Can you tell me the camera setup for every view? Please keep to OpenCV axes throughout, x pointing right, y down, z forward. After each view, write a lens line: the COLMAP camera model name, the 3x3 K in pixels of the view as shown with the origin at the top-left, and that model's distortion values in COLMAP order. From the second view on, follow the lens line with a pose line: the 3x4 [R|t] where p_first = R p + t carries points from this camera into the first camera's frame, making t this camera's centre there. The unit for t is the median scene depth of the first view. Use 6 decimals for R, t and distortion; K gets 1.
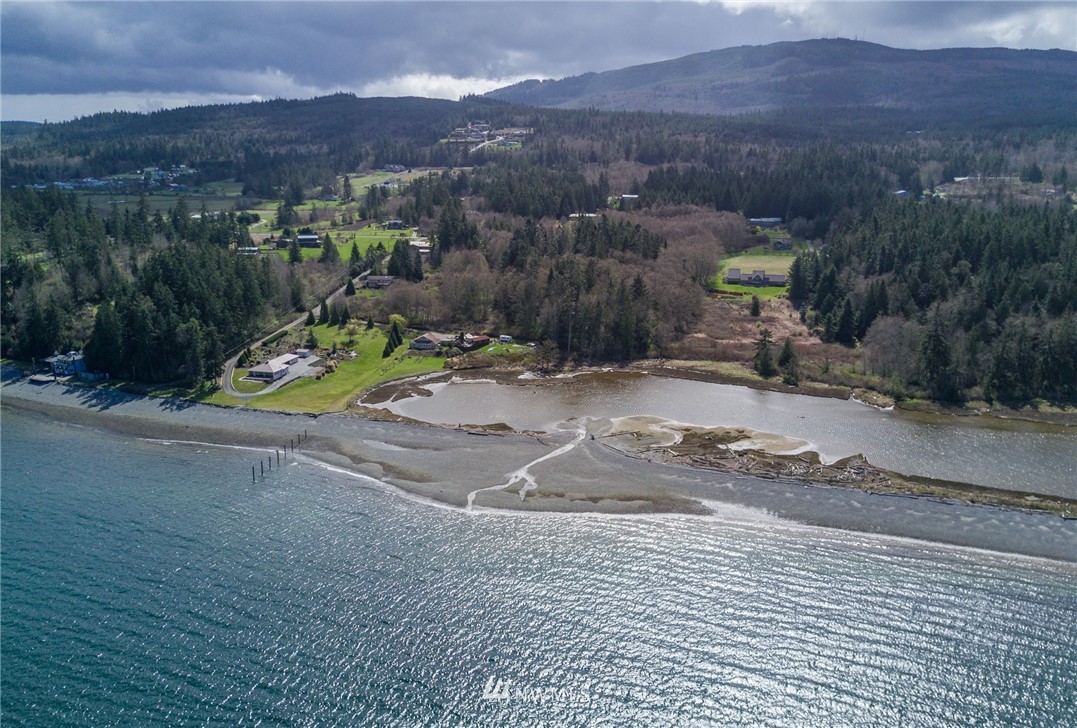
lens RADIAL K [[908.9, 0, 538.5], [0, 908.9, 364.0], [0, 0, 1]] dist [0.004666, -0.001510]
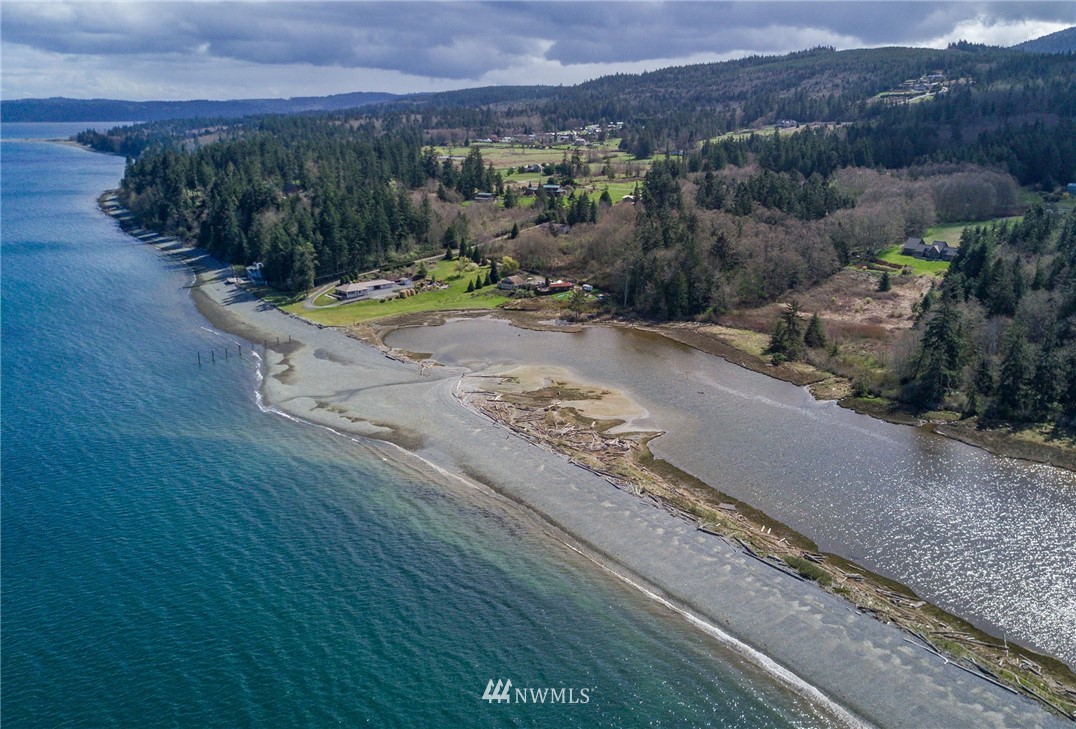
lens RADIAL K [[908.1, 0, 538.0], [0, 908.1, 364.5], [0, 0, 1]] dist [0.004666, -0.001510]
pose [[0.824954, 0.141236, -0.547270, 0.498560], [-0.117632, 0.989976, 0.078168, -0.016435], [0.552824, -0.000108, 0.833298, 0.124524]]
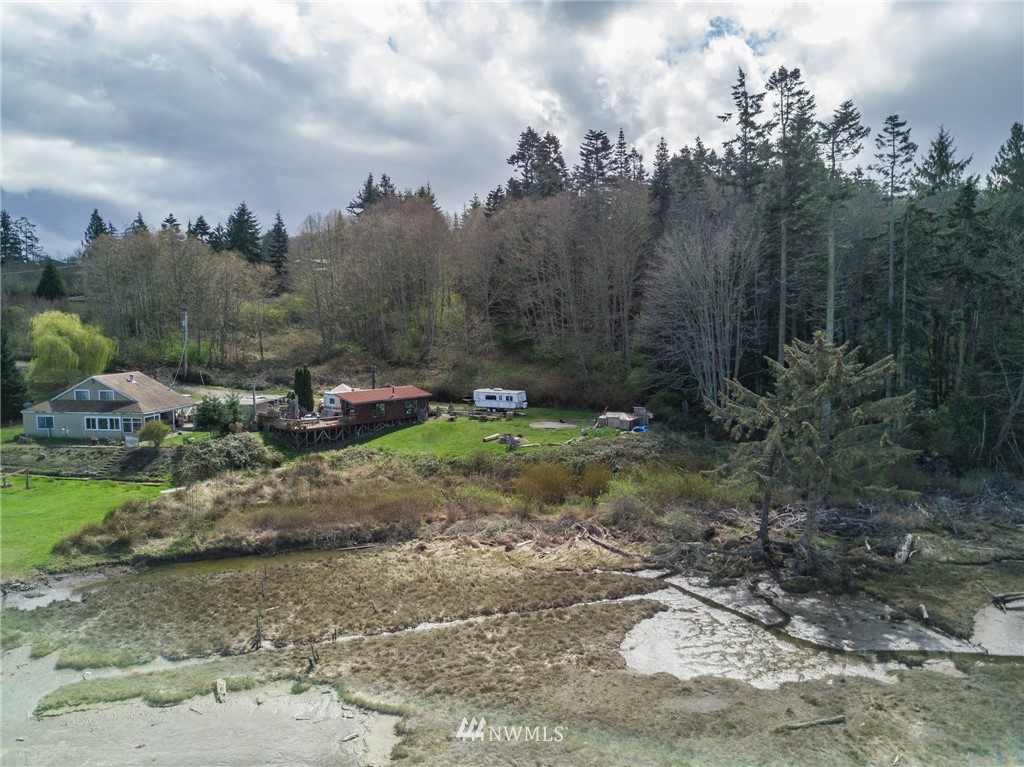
lens RADIAL K [[786.0, 0, 505.6], [0, 786.0, 379.9], [0, 0, 1]] dist [-0.002835, 0.002635]
pose [[0.999616, -0.012971, -0.024484, -0.030445], [0.009072, 0.988163, -0.153136, -0.002634], [0.026180, 0.152855, 0.987902, 0.821422]]
